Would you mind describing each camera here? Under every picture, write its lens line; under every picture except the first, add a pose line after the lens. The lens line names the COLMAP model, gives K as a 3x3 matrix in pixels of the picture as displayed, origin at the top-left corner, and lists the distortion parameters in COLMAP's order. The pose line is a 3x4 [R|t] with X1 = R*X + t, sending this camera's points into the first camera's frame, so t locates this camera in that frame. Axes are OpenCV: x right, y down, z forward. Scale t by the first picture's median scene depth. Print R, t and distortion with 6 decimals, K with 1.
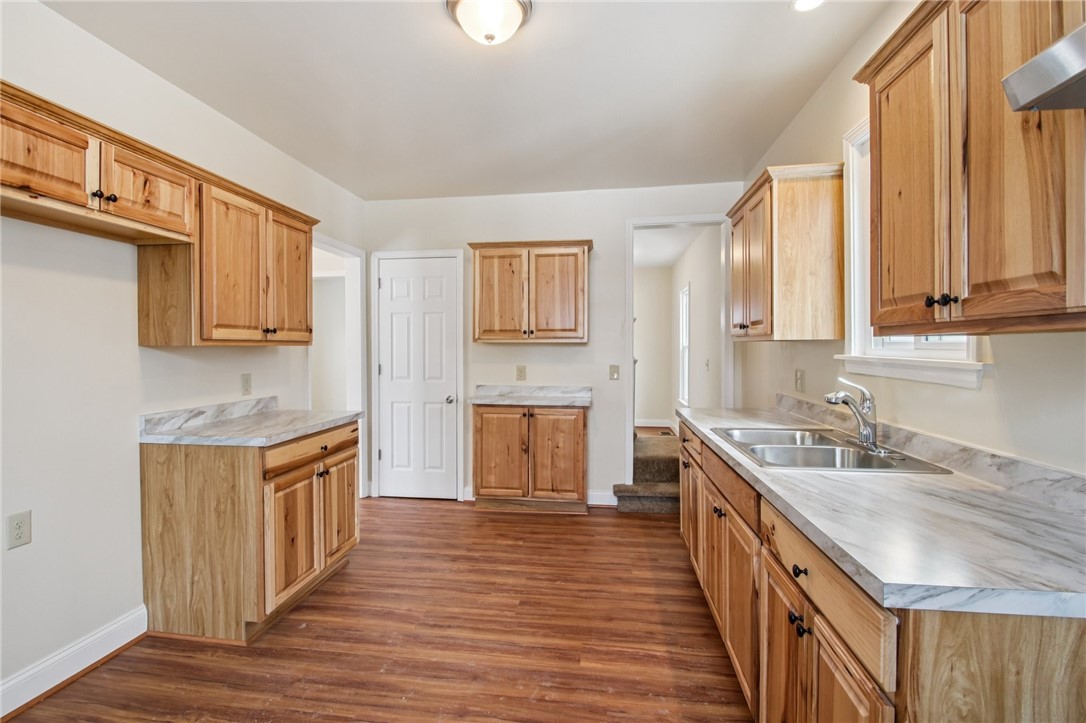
lens RADIAL K [[504.0, 0, 529.2], [0, 504.0, 352.4], [0, 0, 1]] dist [0.001811, -0.015539]
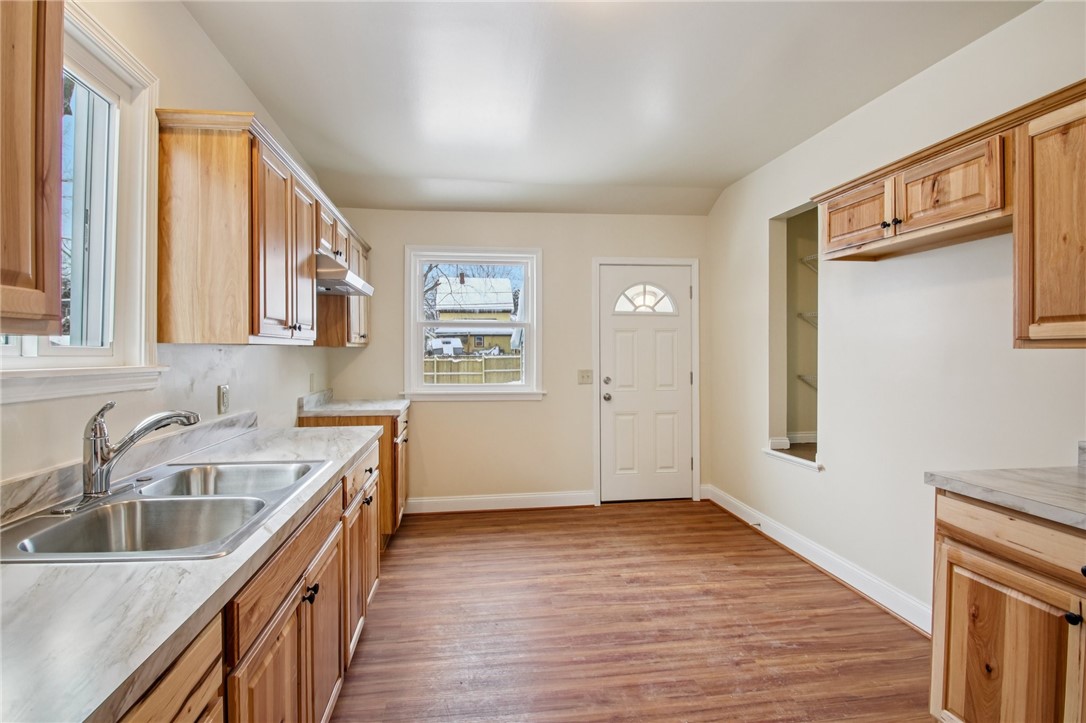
lens RADIAL K [[504.0, 0, 529.2], [0, 504.0, 352.4], [0, 0, 1]] dist [0.001811, -0.015539]
pose [[-0.961846, 0.004332, -0.273557, 0.265756], [-0.000126, 0.999867, 0.016279, -0.022106], [0.273591, 0.015693, -0.961718, 1.672404]]
